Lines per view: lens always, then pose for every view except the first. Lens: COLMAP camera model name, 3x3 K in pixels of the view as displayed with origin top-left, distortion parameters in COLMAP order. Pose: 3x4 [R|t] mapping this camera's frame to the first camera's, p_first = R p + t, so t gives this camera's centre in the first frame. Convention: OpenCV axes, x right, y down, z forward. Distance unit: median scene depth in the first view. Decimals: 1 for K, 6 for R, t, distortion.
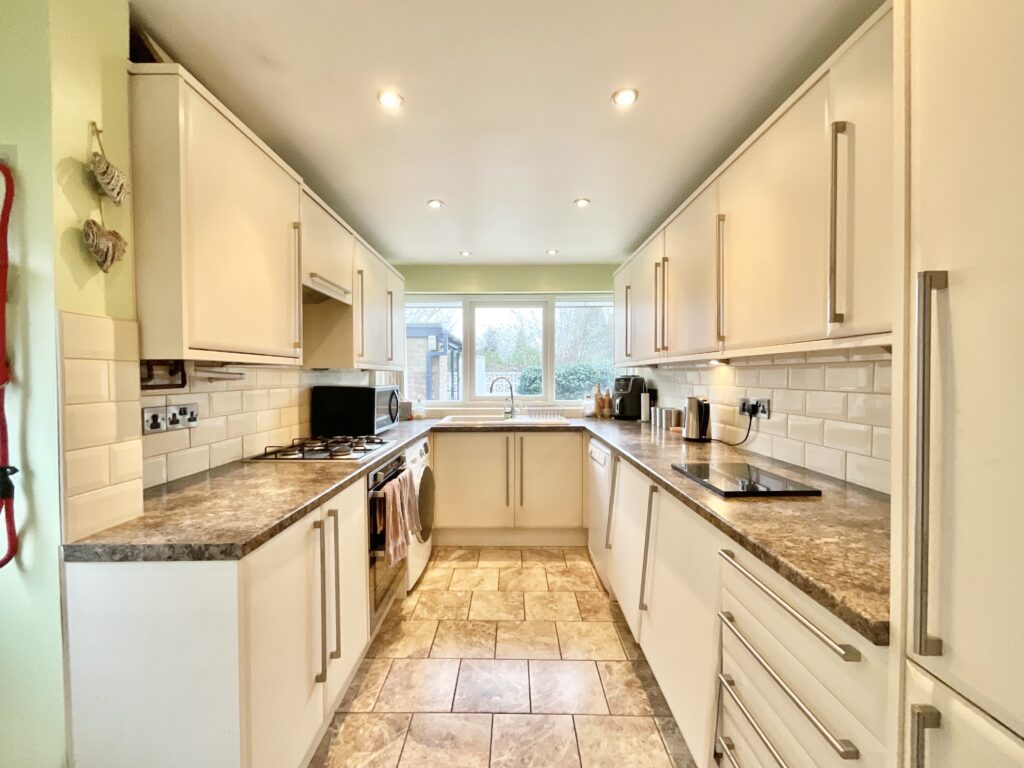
lens RADIAL K [[417.2, 0, 510.0], [0, 417.2, 382.3], [0, 0, 1]] dist [-0.000065, 0.001166]
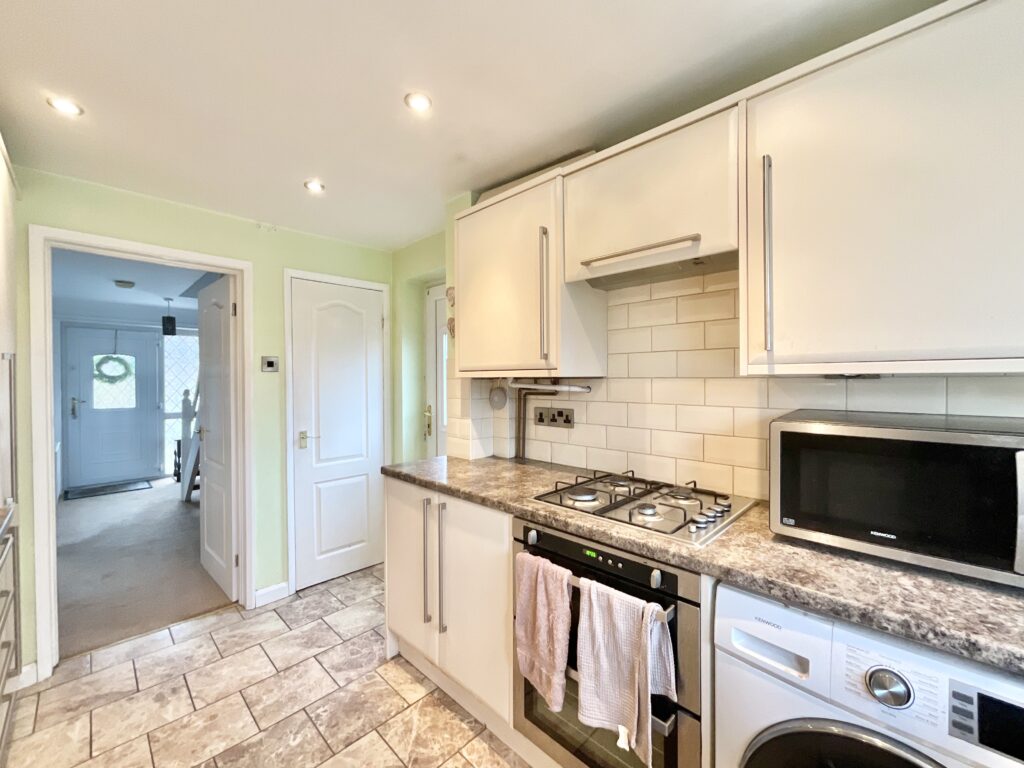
lens RADIAL K [[417.2, 0, 515.9], [0, 417.2, 386.0], [0, 0, 1]] dist [-0.000065, 0.001166]
pose [[-0.694566, 0.014636, -0.719280, 0.104624], [-0.005432, 0.999658, 0.025587, -0.020672], [0.719409, 0.021679, -0.694249, 0.763611]]
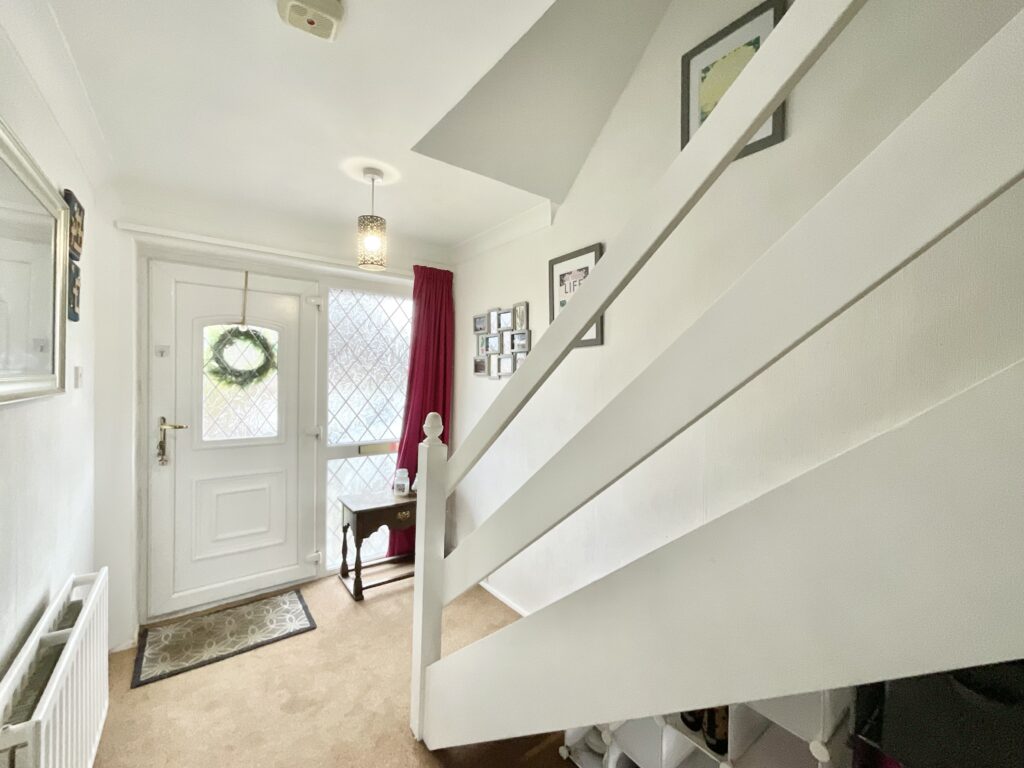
lens RADIAL K [[417.2, 0, 510.7], [0, 417.2, 379.7], [0, 0, 1]] dist [-0.000065, 0.001166]
pose [[-0.784157, -0.004025, -0.620550, 0.105206], [-0.025842, 0.999323, 0.026174, -0.021541], [0.620025, 0.036561, -0.783730, 0.548008]]
